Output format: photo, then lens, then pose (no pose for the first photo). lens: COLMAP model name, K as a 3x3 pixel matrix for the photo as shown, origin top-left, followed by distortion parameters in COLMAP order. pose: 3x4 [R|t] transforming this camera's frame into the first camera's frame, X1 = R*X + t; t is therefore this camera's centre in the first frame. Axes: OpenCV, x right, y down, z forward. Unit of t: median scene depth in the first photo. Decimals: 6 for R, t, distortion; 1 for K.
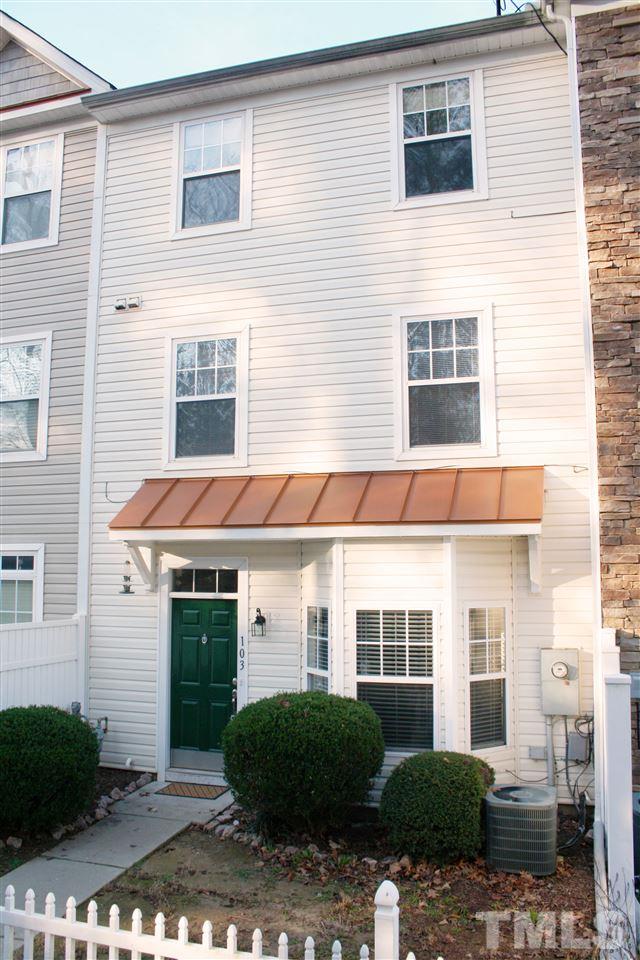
lens RADIAL K [[797.6, 0, 320.0], [0, 797.6, 480.0], [0, 0, 1]] dist [-0.158705, 0.135120]
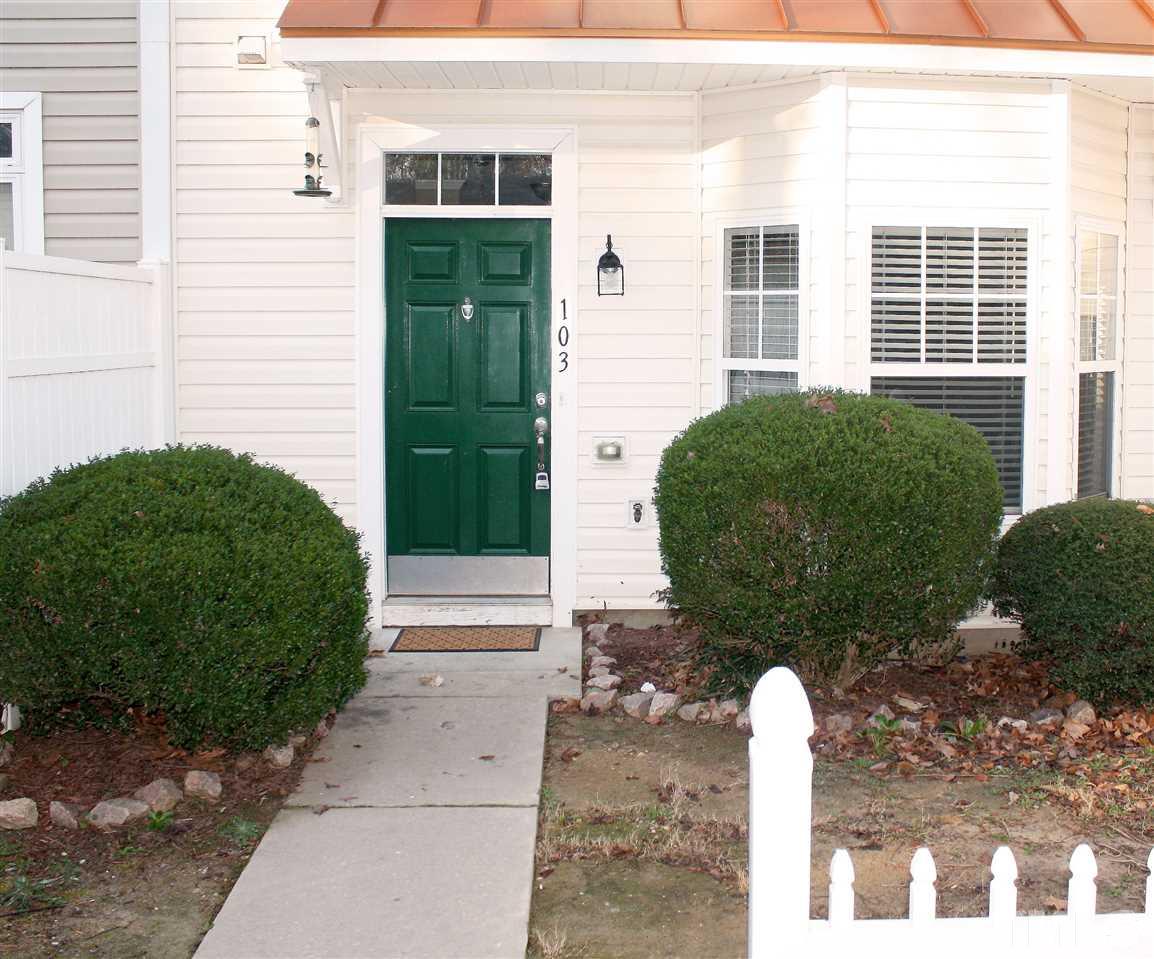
lens RADIAL K [[1274.9, 0, 577.0], [0, 1274.9, 479.5], [0, 0, 1]] dist [-0.253578, 0.393741]
pose [[0.944050, -0.034713, 0.327970, -0.336003], [-0.040179, 0.974932, 0.218843, 0.140388], [-0.327345, -0.219776, 0.918991, 0.310823]]
